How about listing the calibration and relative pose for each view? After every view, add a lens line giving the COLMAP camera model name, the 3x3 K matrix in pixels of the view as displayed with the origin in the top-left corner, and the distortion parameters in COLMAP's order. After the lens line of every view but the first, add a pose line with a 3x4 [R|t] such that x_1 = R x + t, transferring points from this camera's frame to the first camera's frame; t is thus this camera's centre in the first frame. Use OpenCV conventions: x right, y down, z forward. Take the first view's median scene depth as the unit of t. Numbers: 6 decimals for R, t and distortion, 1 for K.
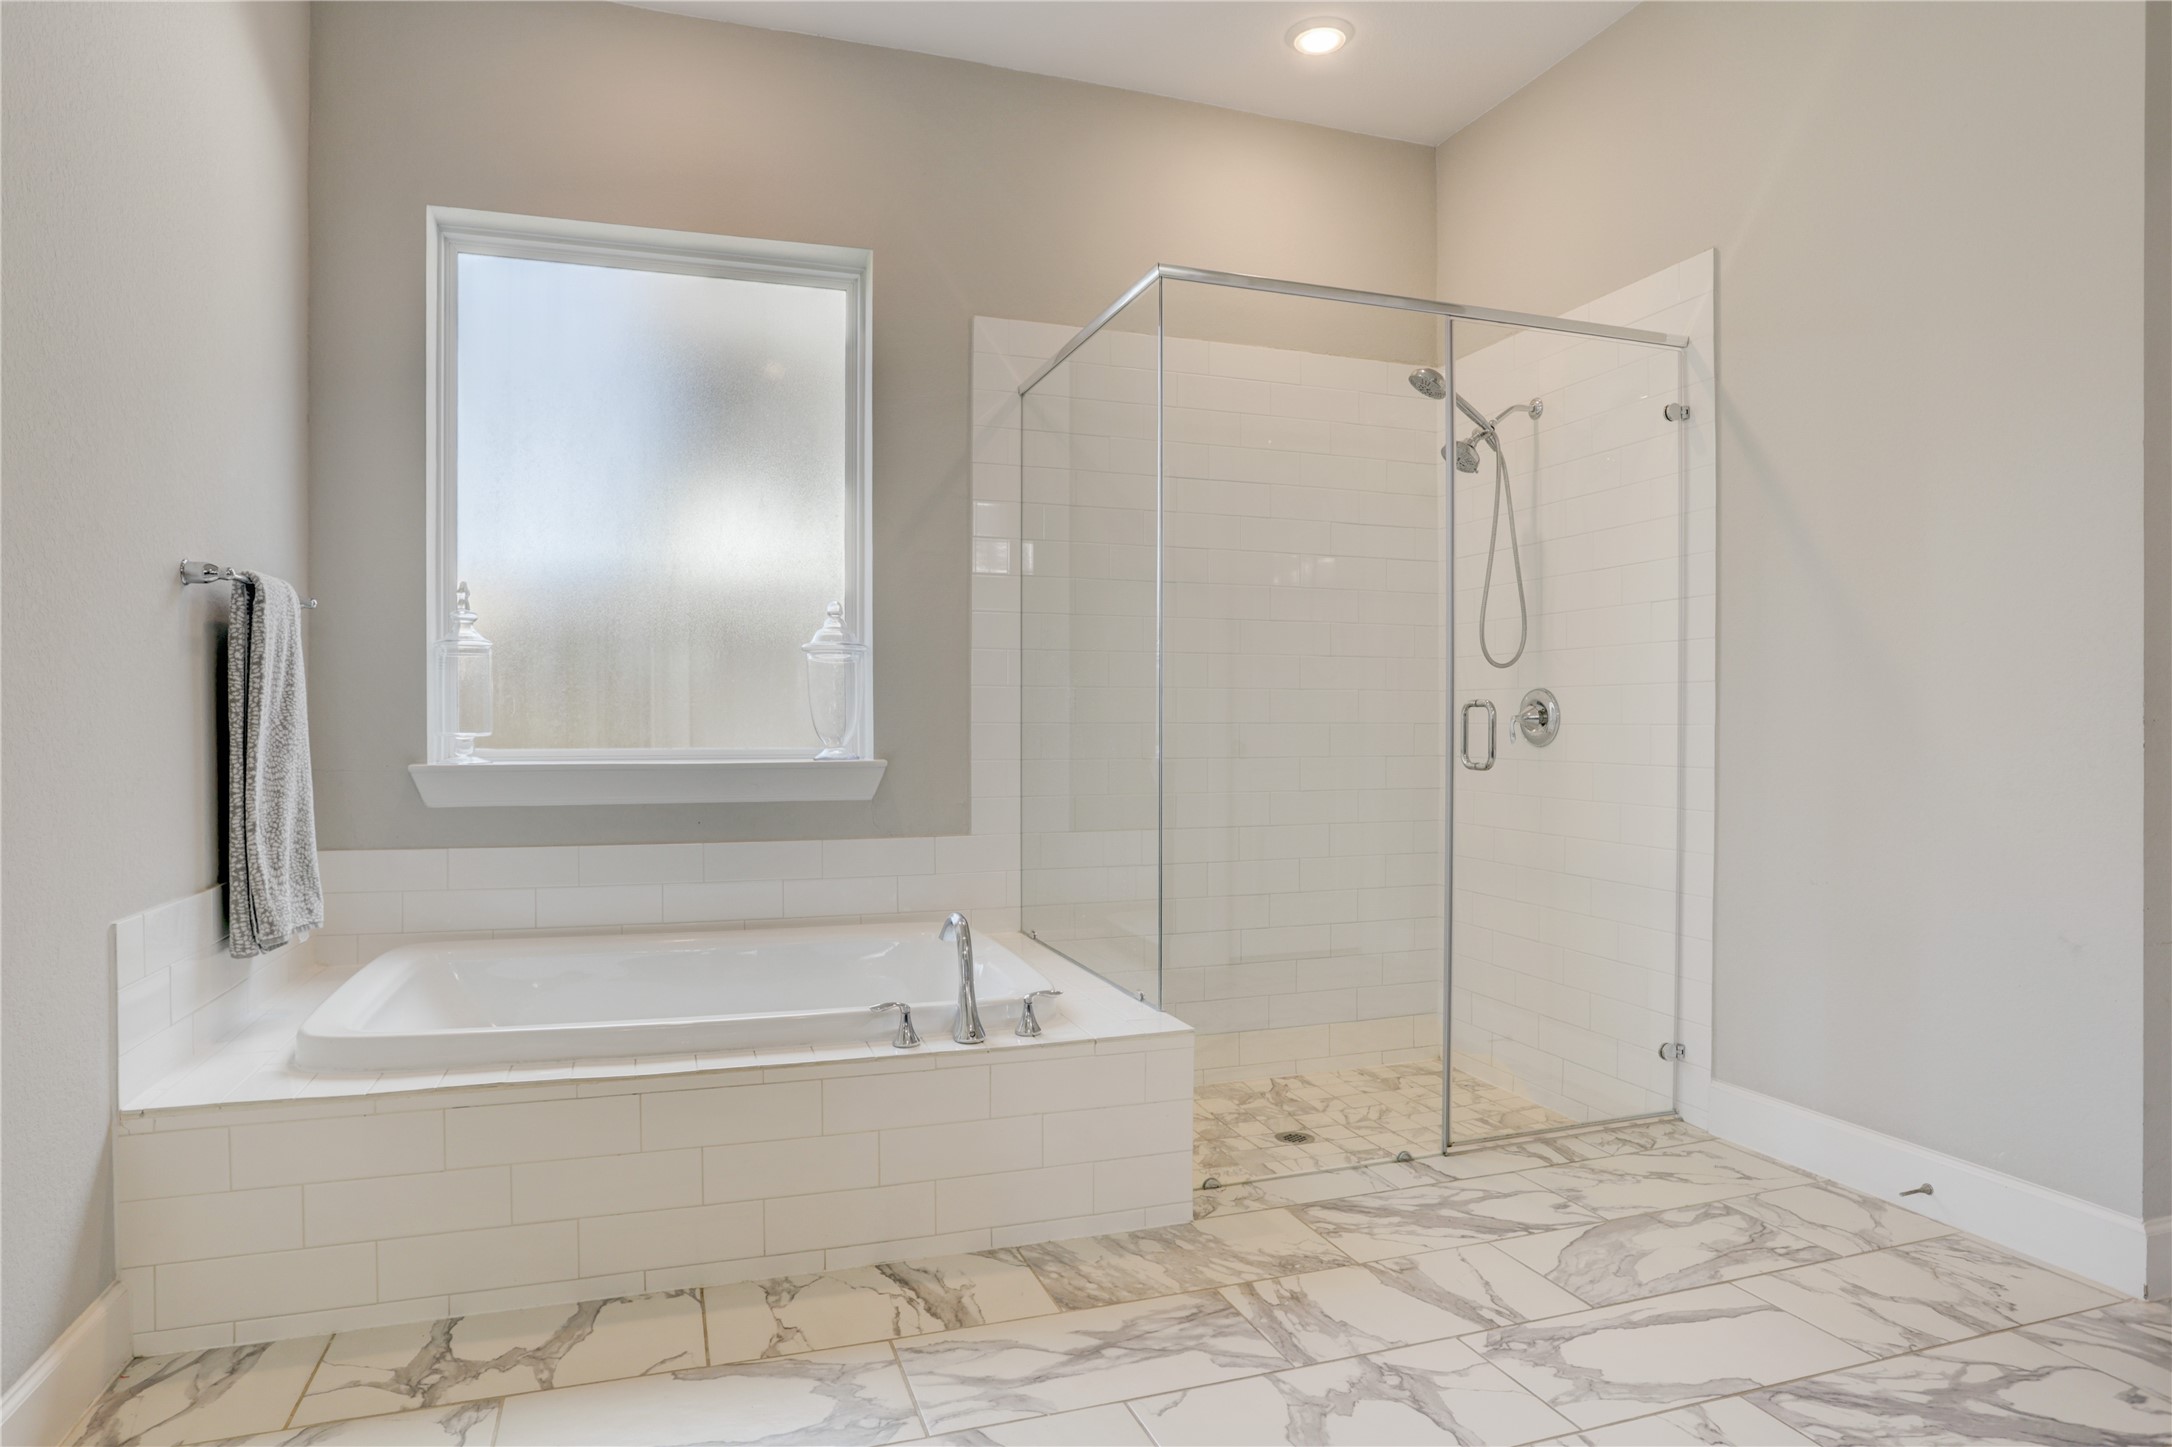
lens RADIAL K [[1238.7, 0, 1071.3], [0, 1238.7, 733.9], [0, 0, 1]] dist [-0.046881, 0.017887]
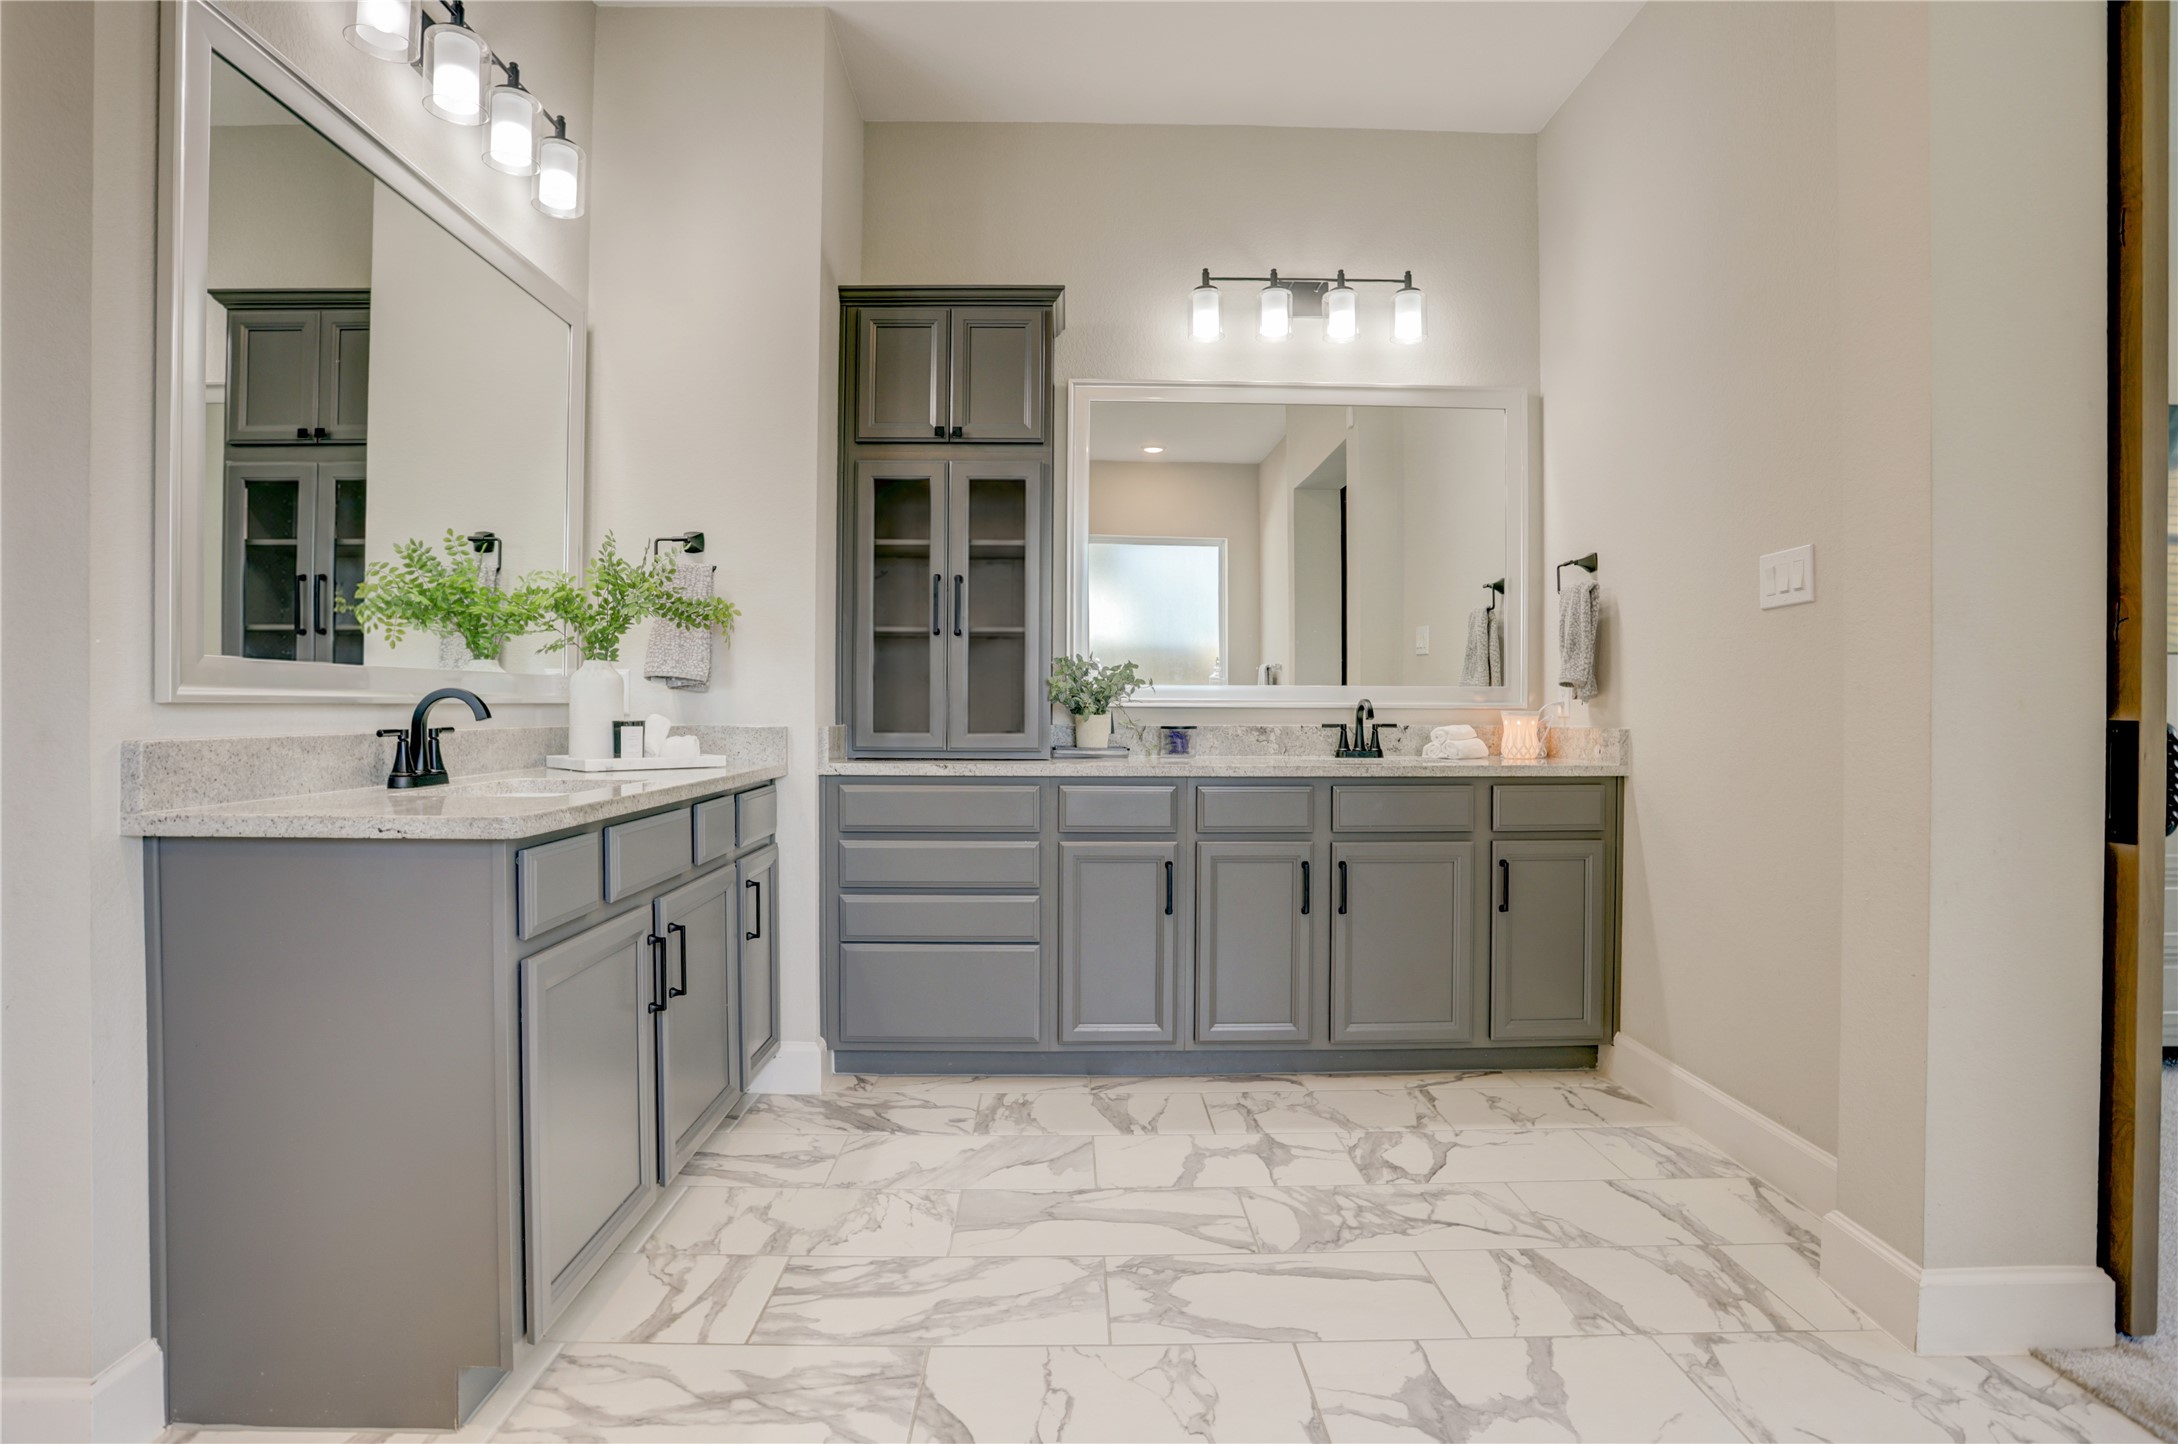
lens RADIAL K [[1139.5, 0, 1073.2], [0, 1139.5, 714.3], [0, 0, 1]] dist [-0.054897, 0.024193]
pose [[-0.955025, -0.014507, 0.296171, 0.174136], [-0.010744, 0.999840, 0.014329, -0.007167], [-0.296331, 0.010502, -0.955028, 0.825154]]
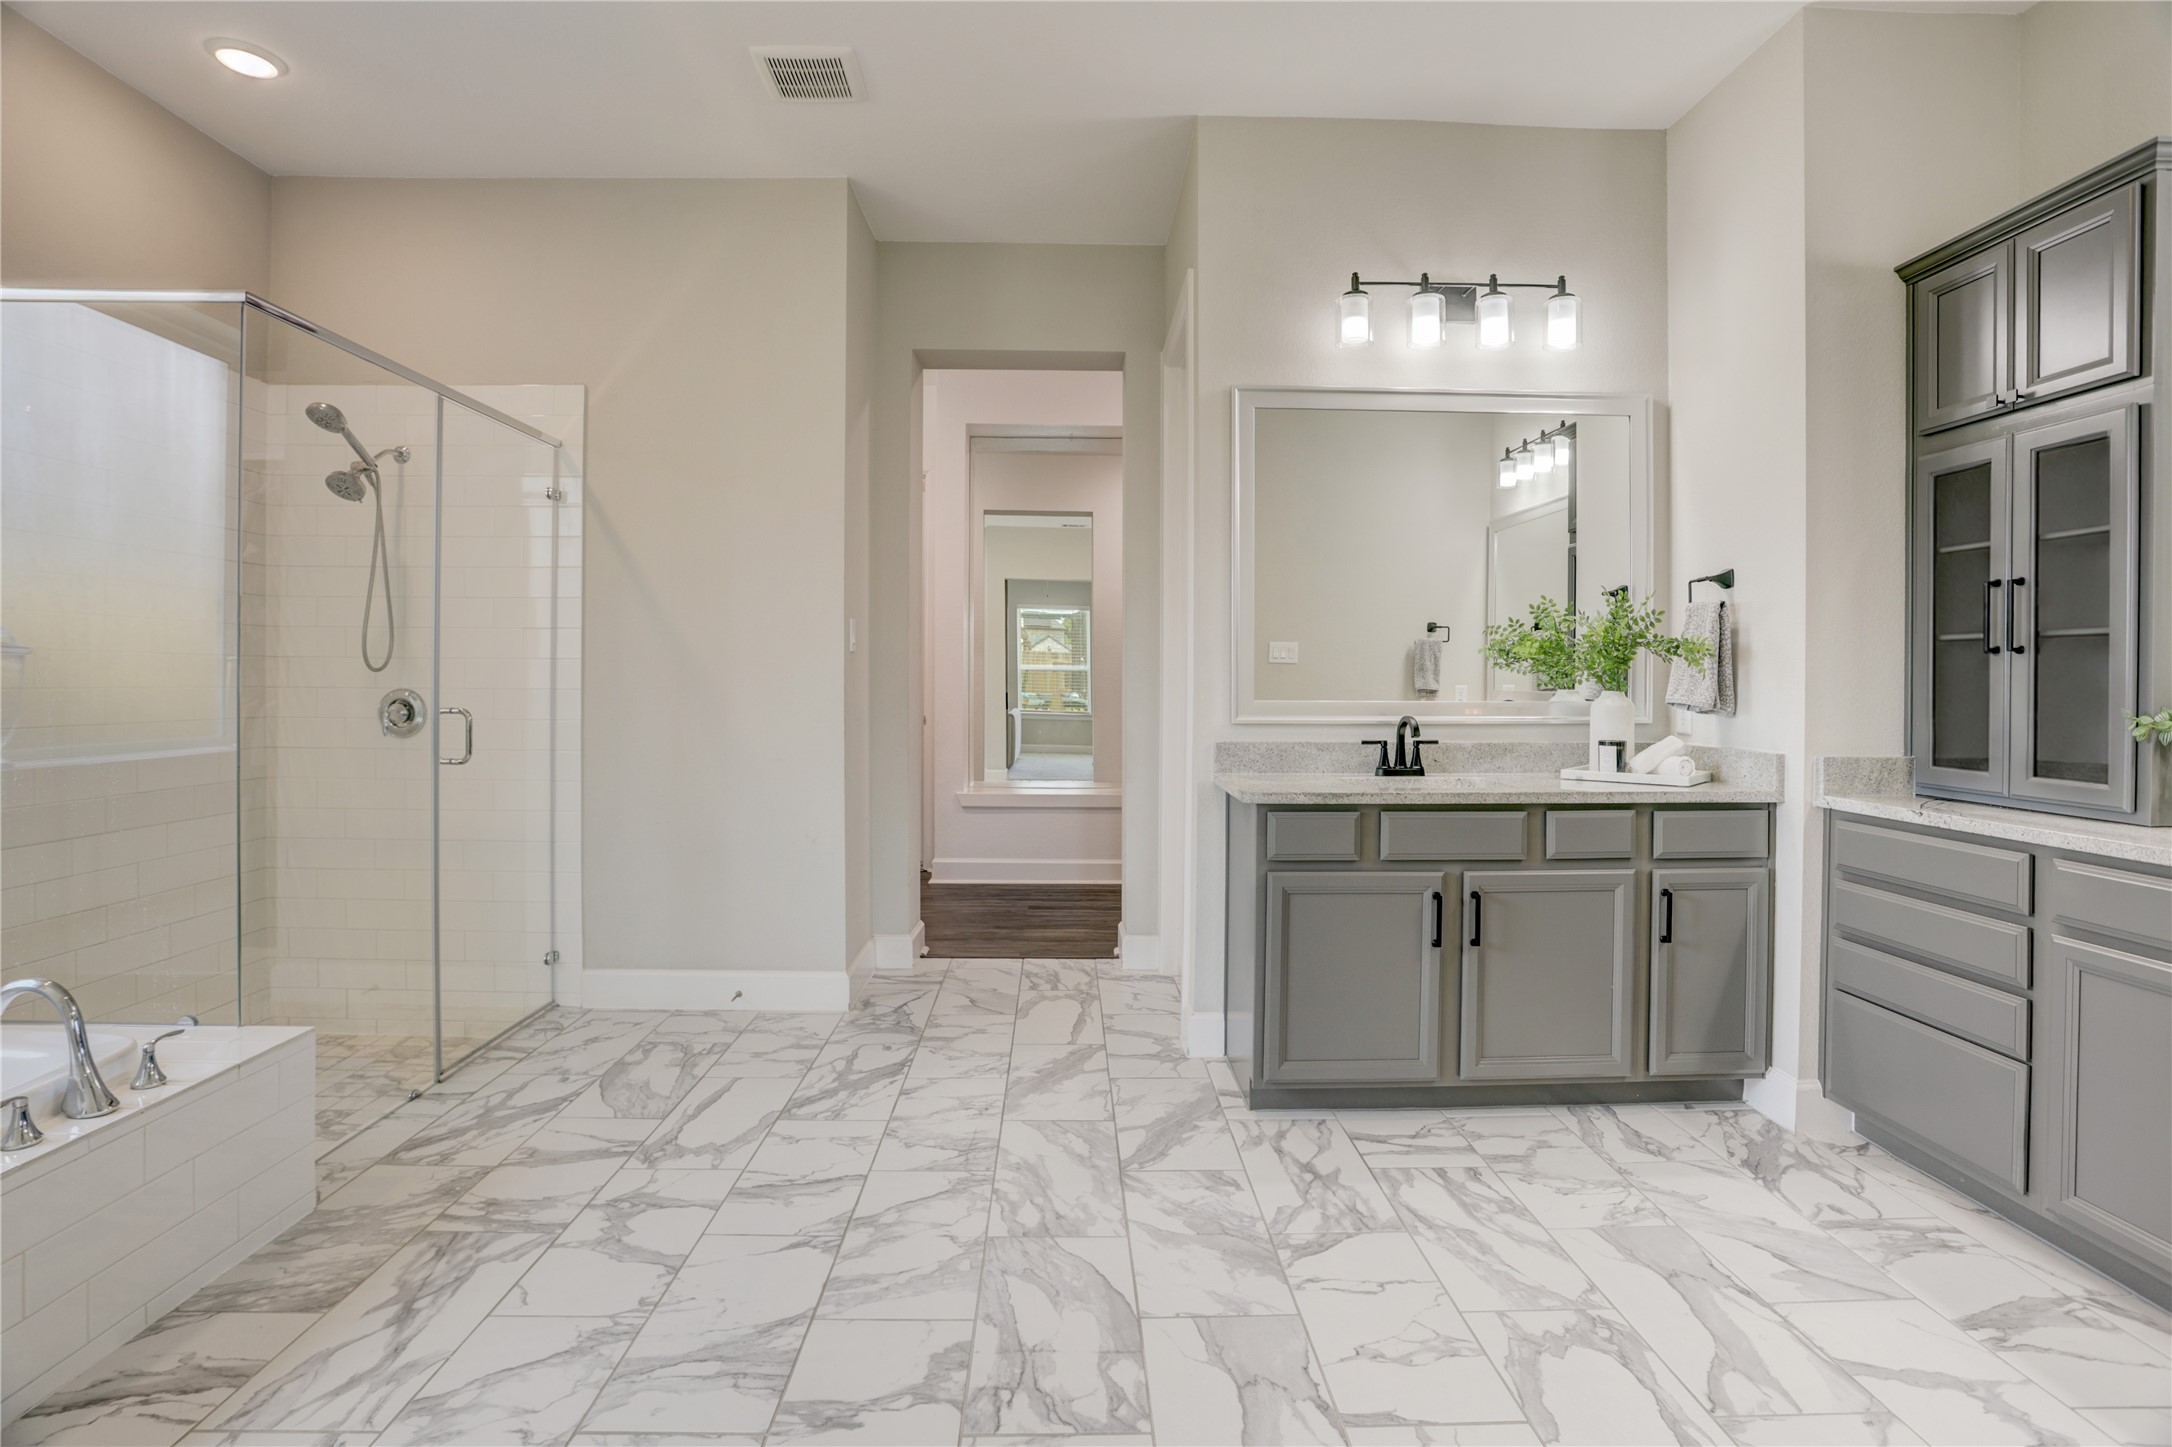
lens RADIAL K [[1073.1, 0, 1063.6], [0, 1073.1, 681.6], [0, 0, 1]] dist [-0.037516, 0.014513]
pose [[0.319777, -0.002569, 0.947489, -0.532261], [0.004138, 0.999991, 0.001315, -0.058440], [-0.947484, 0.003500, 0.319784, 0.083482]]
